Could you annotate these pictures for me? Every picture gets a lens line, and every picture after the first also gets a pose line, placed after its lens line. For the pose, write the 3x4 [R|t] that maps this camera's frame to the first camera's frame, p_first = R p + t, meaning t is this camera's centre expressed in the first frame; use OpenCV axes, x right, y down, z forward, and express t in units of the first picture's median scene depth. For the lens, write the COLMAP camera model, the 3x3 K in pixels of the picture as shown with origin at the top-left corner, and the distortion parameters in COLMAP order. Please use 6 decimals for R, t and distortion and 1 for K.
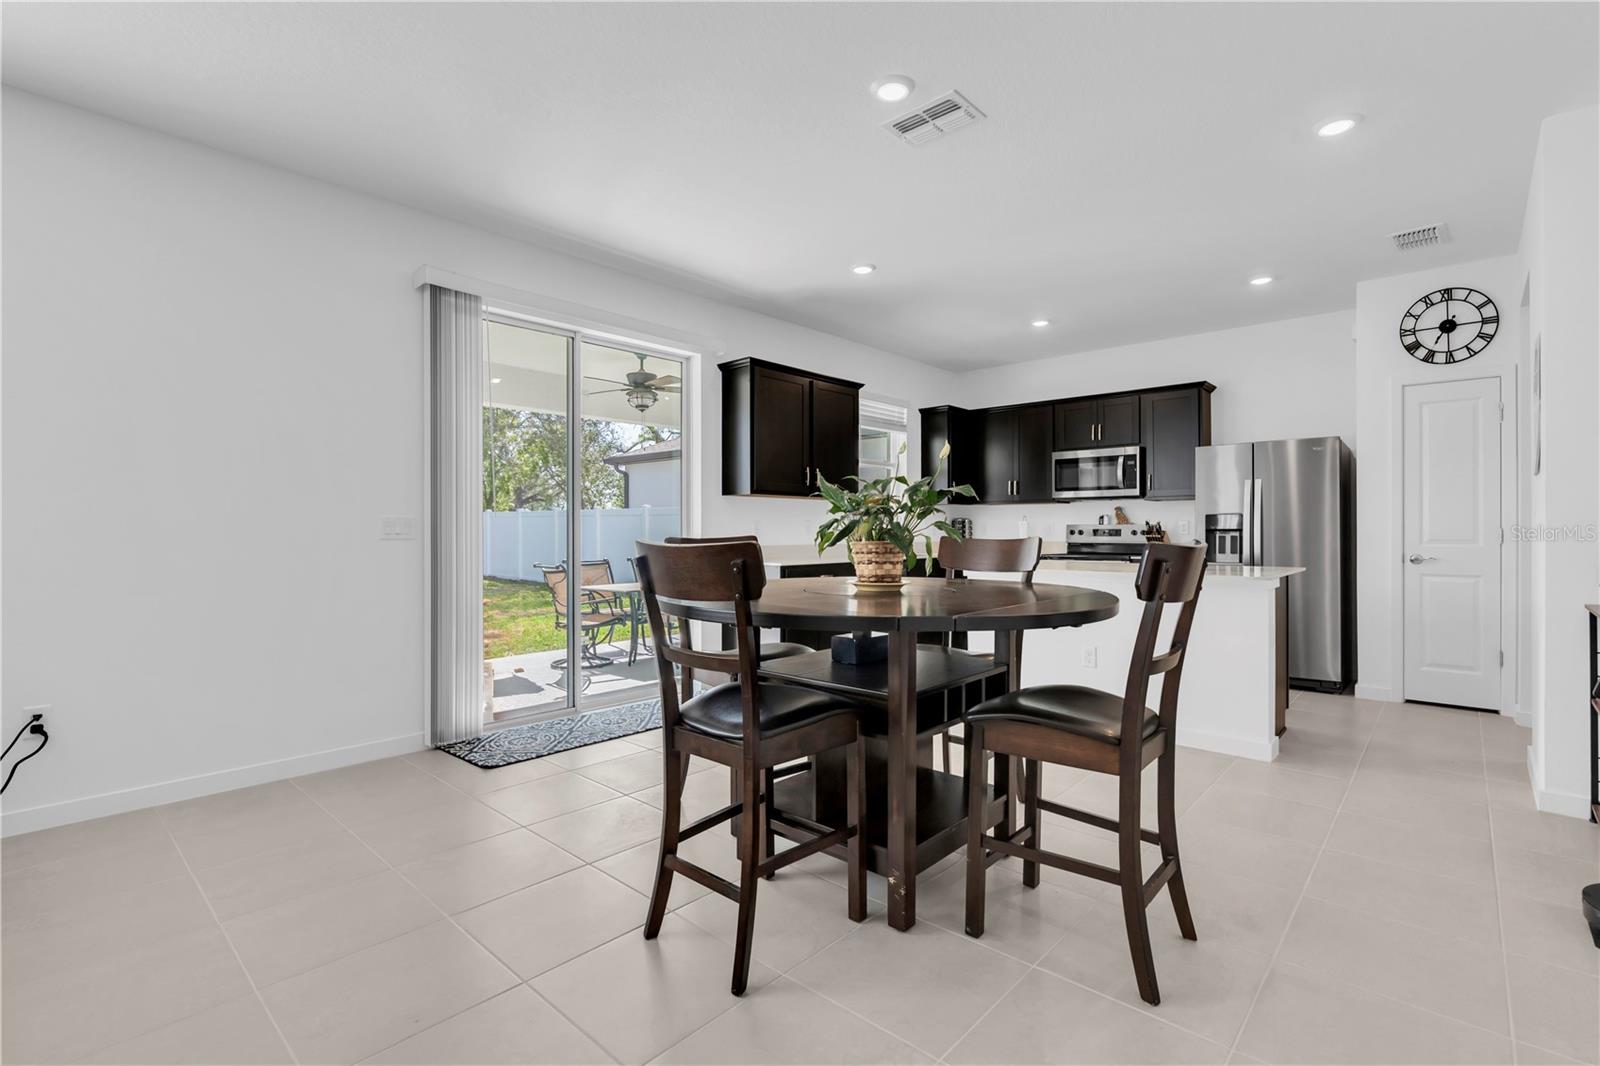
lens RADIAL K [[747.0, 0, 822.2], [0, 747.0, 529.4], [0, 0, 1]] dist [0.000234, 0.000117]
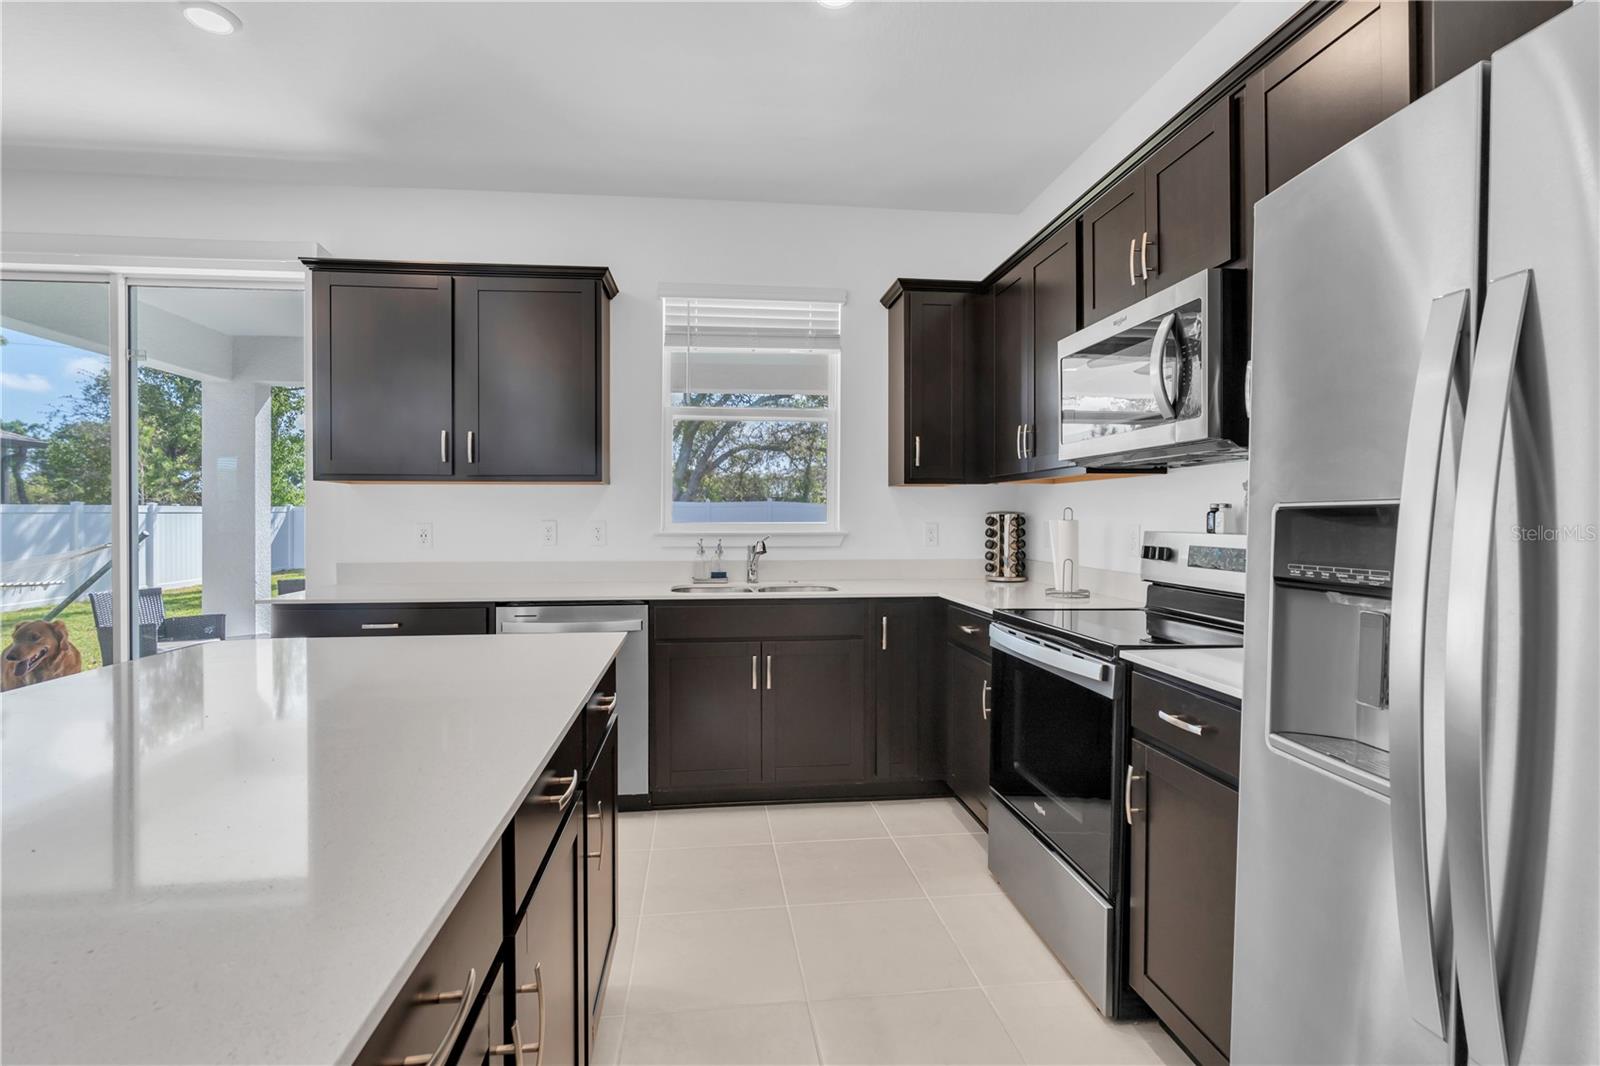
lens RADIAL K [[740.3, 0, 796.7], [0, 740.3, 521.0], [0, 0, 1]] dist [-0.000197, 0.000206]
pose [[0.731624, 0.005563, -0.681686, 0.588194], [0.000231, 0.999965, 0.008409, -0.018914], [0.681709, -0.006310, 0.731597, 0.797113]]
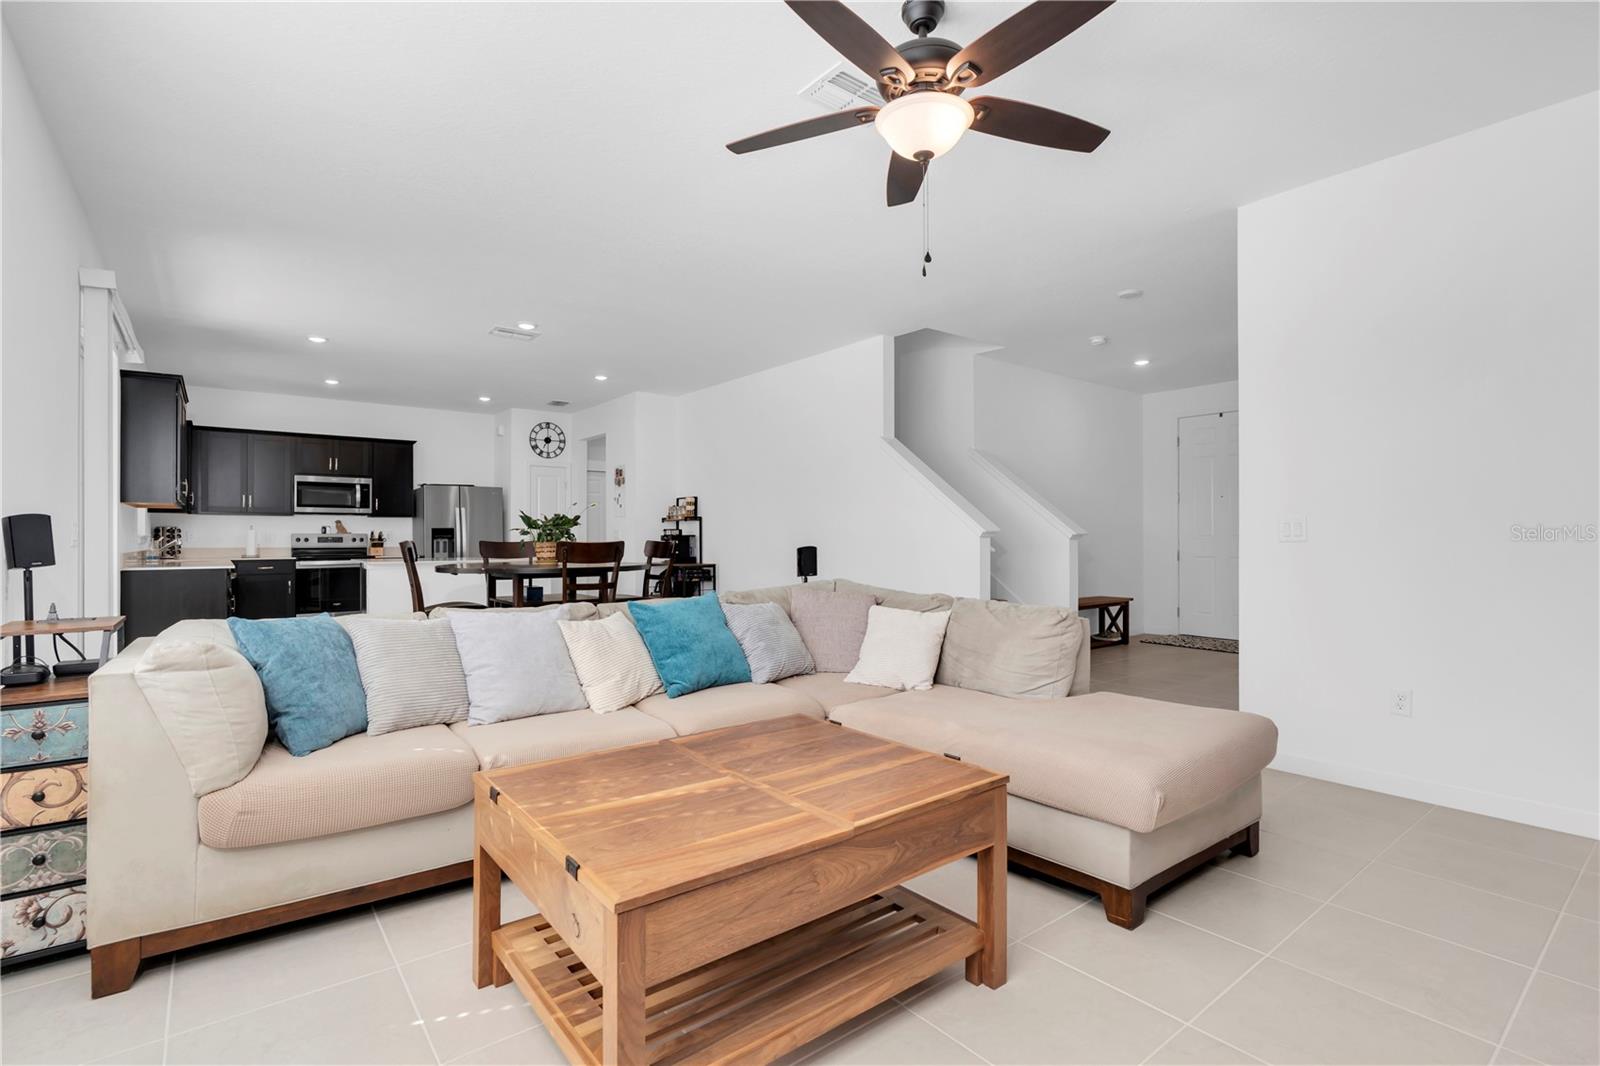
lens RADIAL K [[739.2, 0, 810.7], [0, 739.2, 531.7], [0, 0, 1]] dist [0.000171, 0.000555]
pose [[0.171668, 0.008458, 0.985119, -0.951211], [0.000186, 0.999963, -0.008618, 0.001942], [-0.985155, 0.001663, 0.171660, -0.072281]]
